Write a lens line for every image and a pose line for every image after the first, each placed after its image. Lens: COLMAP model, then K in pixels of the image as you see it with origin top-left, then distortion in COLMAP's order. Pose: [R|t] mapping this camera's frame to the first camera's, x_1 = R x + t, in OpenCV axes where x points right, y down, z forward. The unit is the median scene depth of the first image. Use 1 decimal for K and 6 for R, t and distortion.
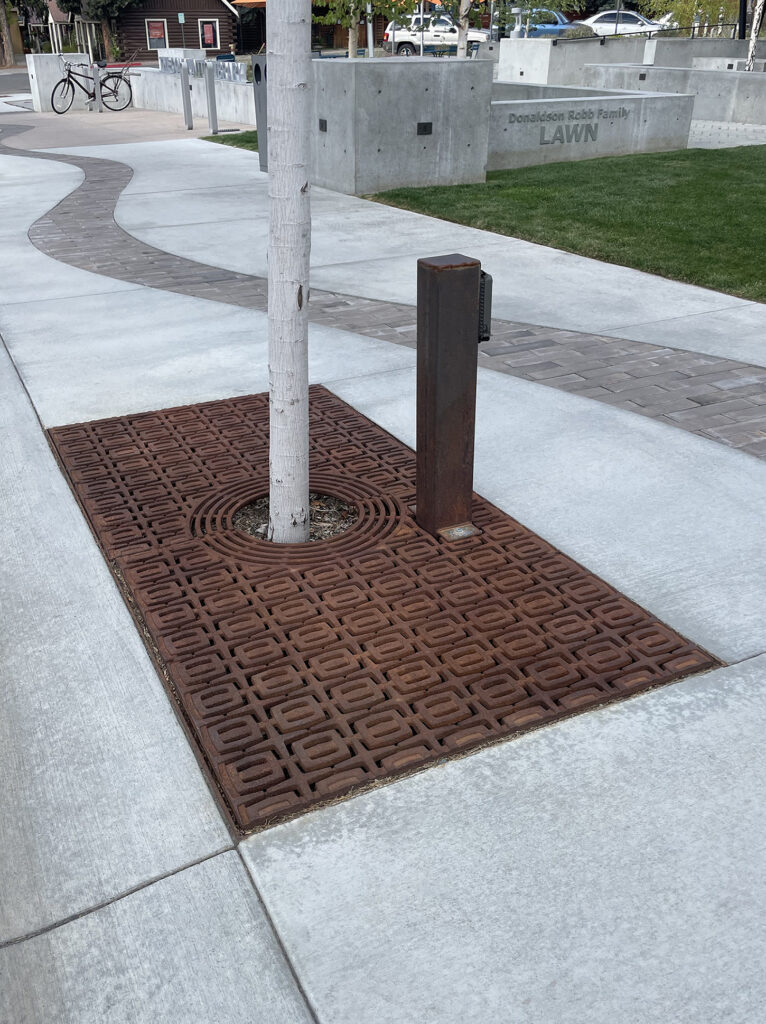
lens RADIAL K [[822.6, 0, 383.0], [0, 822.6, 512.0], [0, 0, 1]] dist [0.034508, 0.000129]
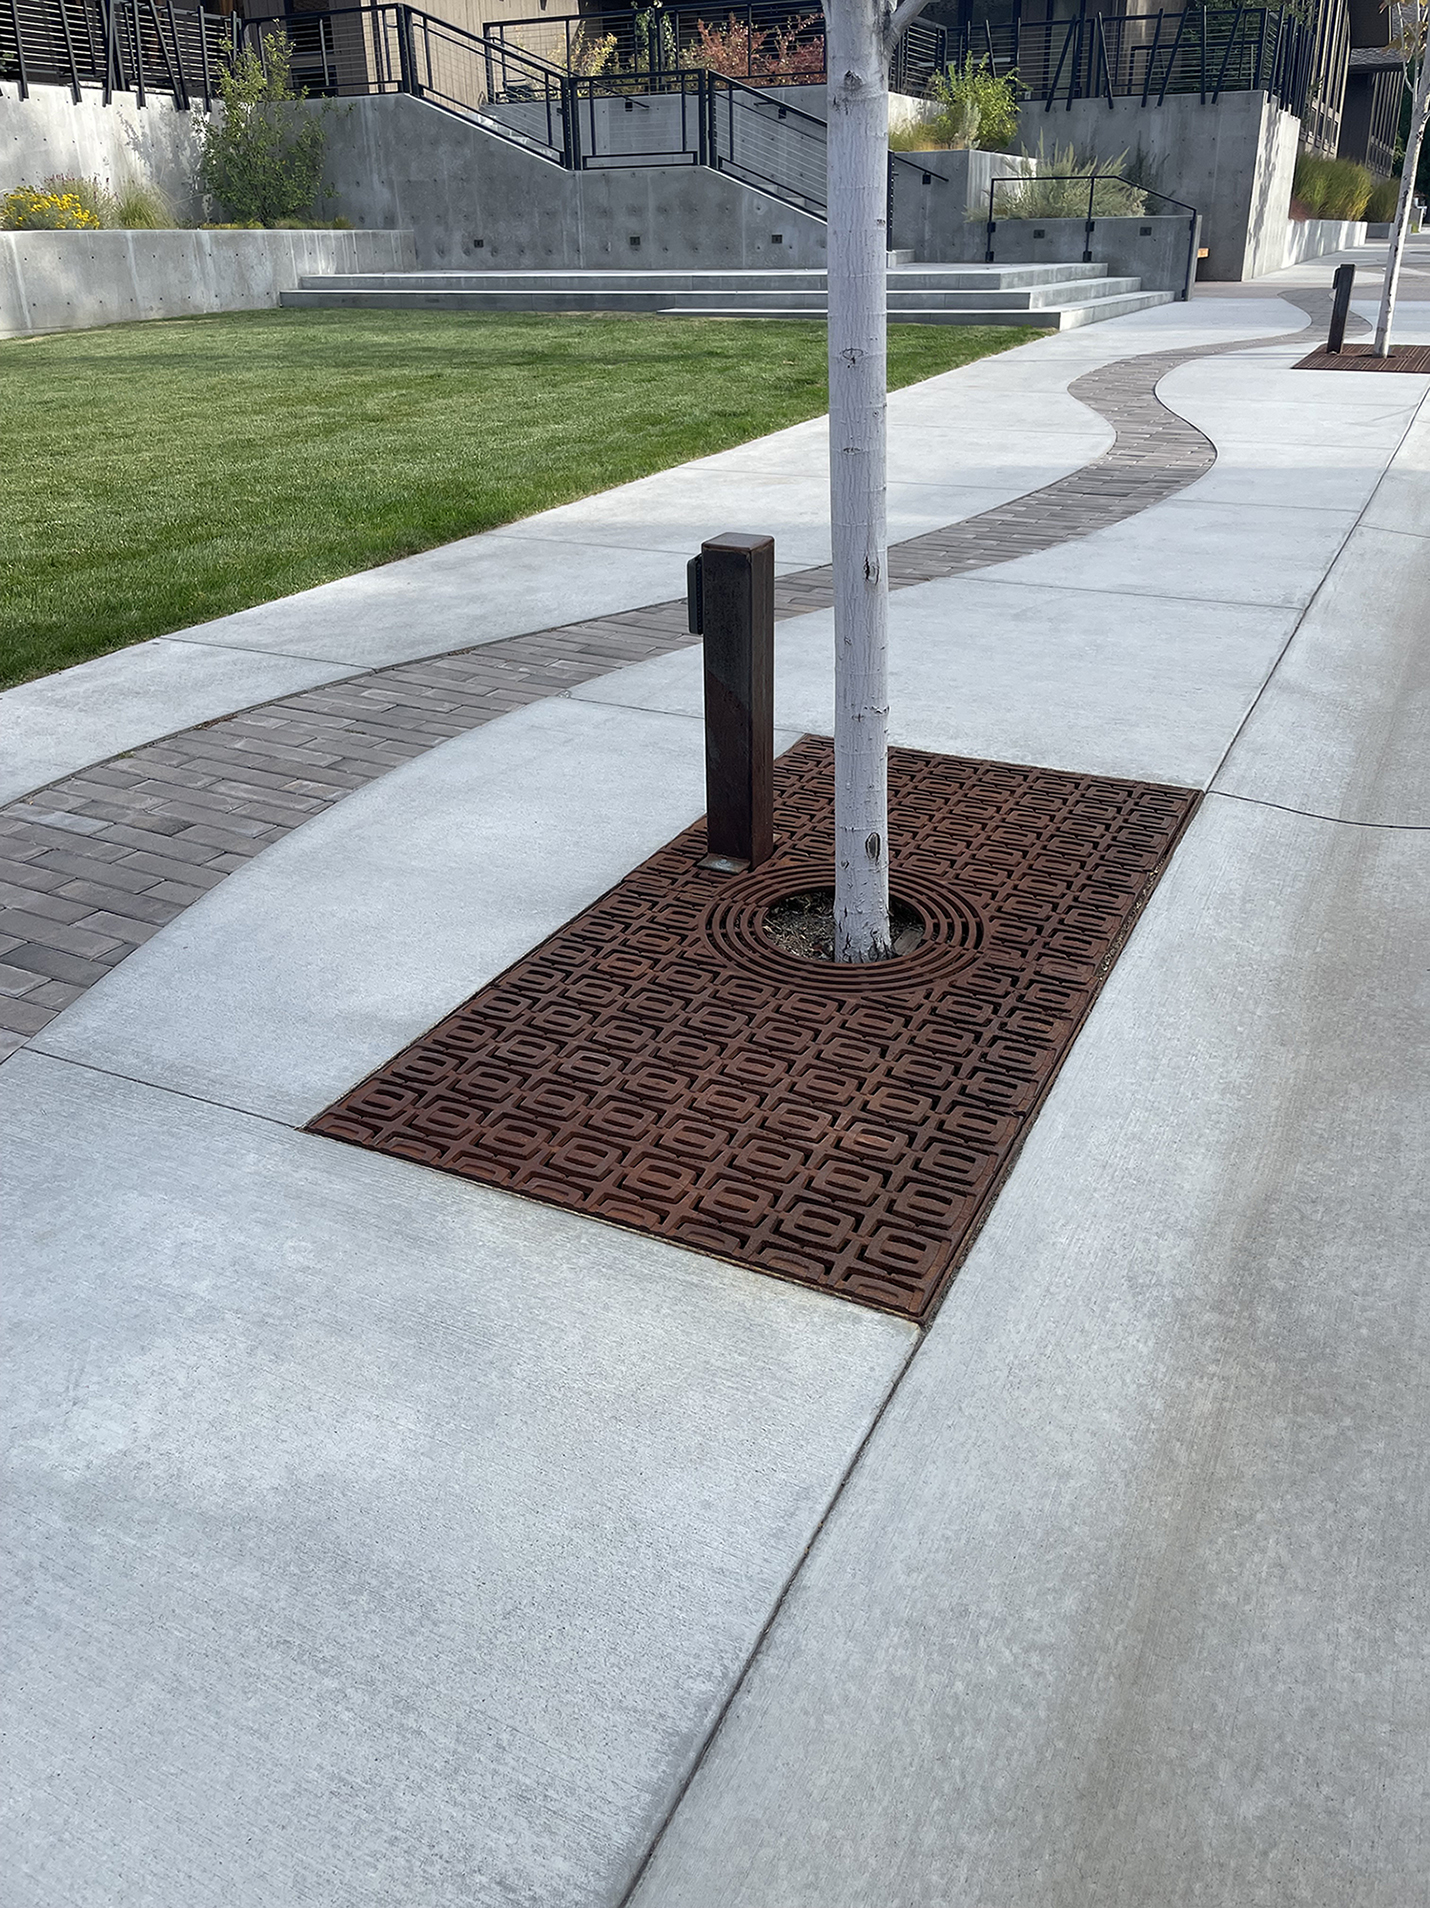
lens RADIAL K [[1532.8, 0, 715.0], [0, 1532.8, 954.0], [0, 0, 1]] dist [0.034508, 0.000129]
pose [[-0.591552, -0.319942, 0.740069, -0.897127], [0.420893, 0.660360, 0.621911, -0.738983], [-0.687688, 0.679383, -0.255976, 1.267917]]
